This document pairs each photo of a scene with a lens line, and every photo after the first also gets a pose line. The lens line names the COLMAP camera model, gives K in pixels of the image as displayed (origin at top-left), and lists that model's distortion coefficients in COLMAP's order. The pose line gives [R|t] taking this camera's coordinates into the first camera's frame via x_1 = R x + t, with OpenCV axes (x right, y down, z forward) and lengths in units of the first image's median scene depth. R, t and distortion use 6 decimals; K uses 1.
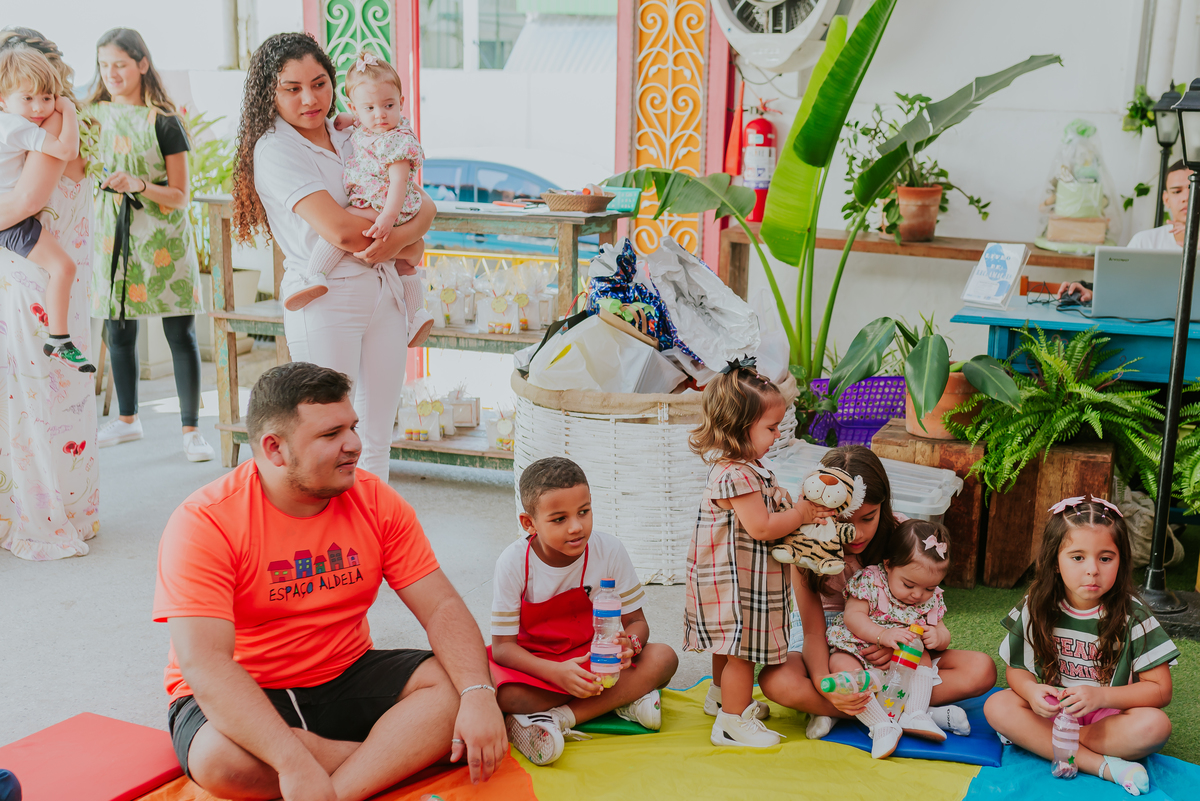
lens RADIAL K [[1257.1, 0, 737.0], [0, 1257.1, 472.0], [0, 0, 1]] dist [0.001014, -0.011276]
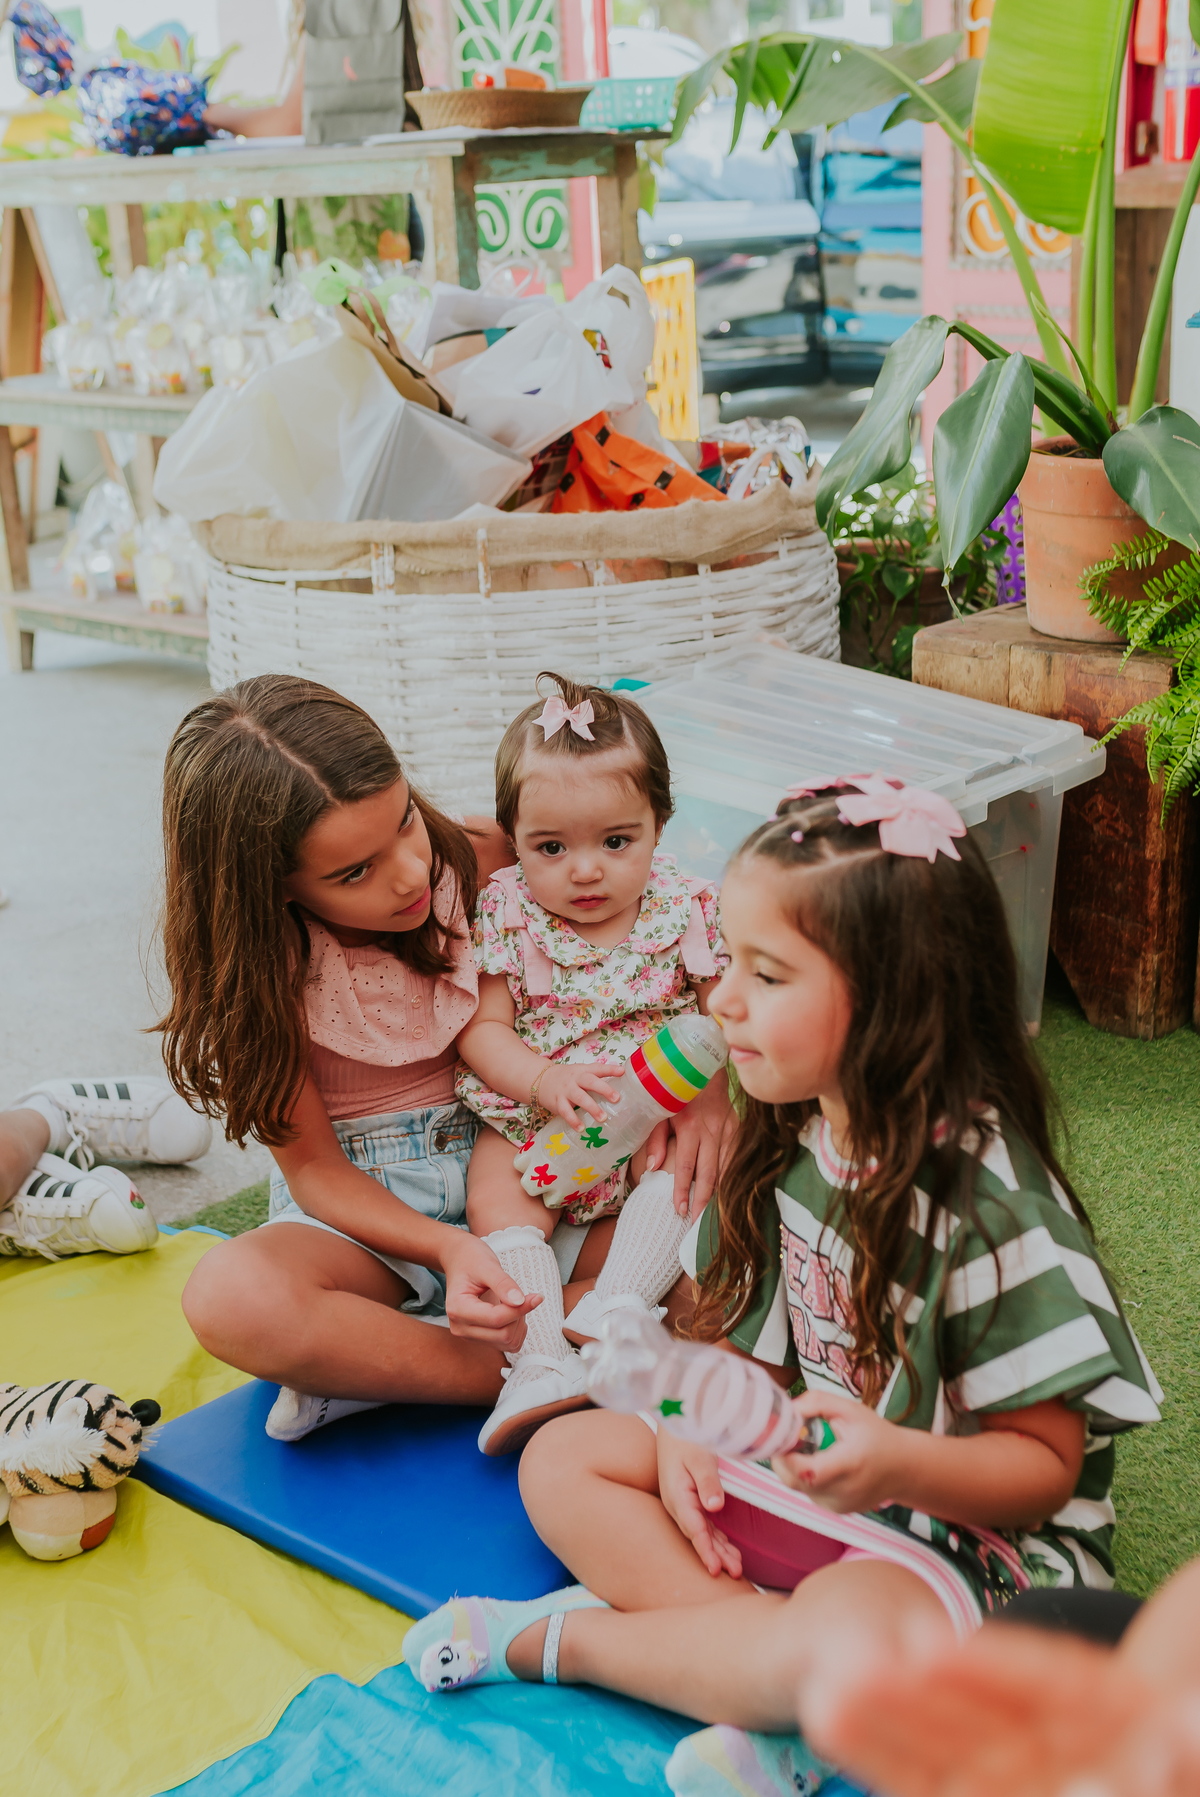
lens RADIAL K [[2154.1, 0, 600.0], [0, 2154.1, 898.5], [0, 0, 1]] dist [-0.023708, -0.001750]
pose [[0.901736, 0.067476, -0.426989, 0.246633], [-0.027357, 0.994670, 0.099411, -0.007319], [0.431421, -0.077961, 0.898776, 0.276046]]
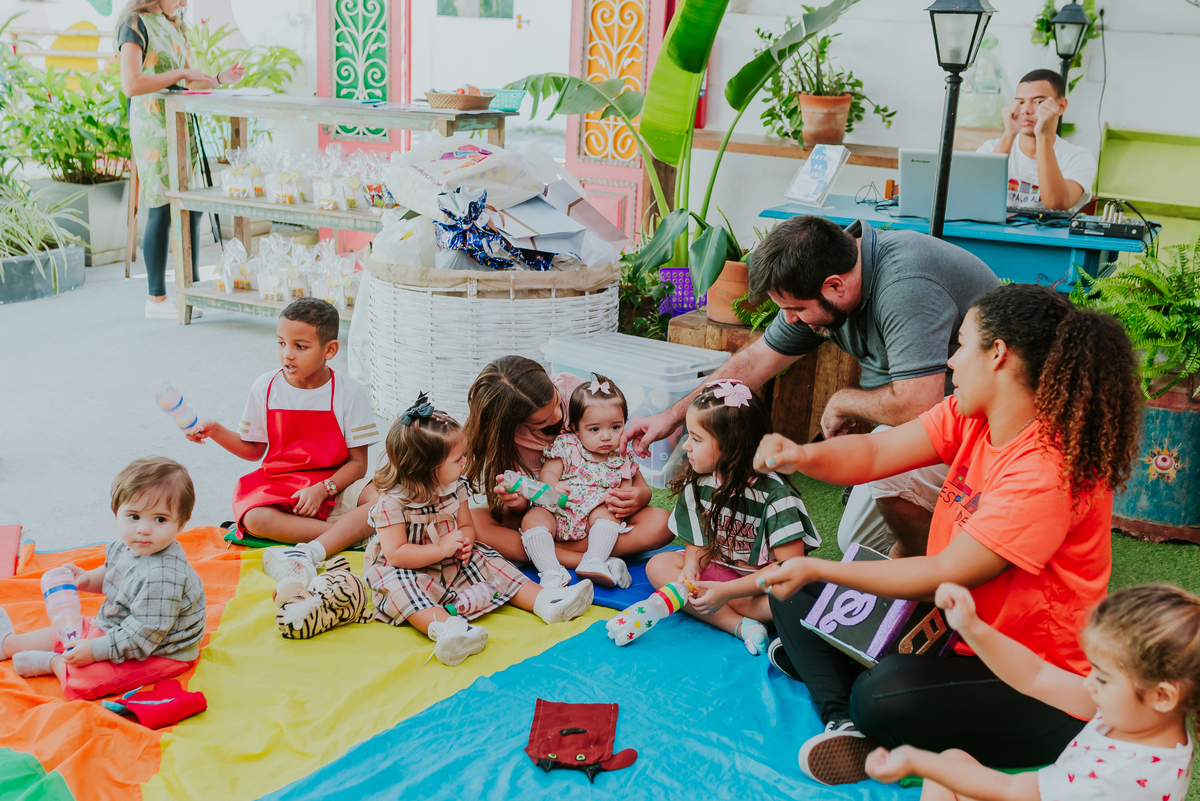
lens RADIAL K [[1154.8, 0, 600.0], [0, 1154.8, 400.5], [0, 0, 1]] dist [-0.002113, -0.006363]
pose [[0.982518, 0.059230, -0.176494, 0.181473], [-0.054243, 0.997984, 0.032957, 0.009966], [0.178090, -0.022808, 0.983750, 0.003772]]
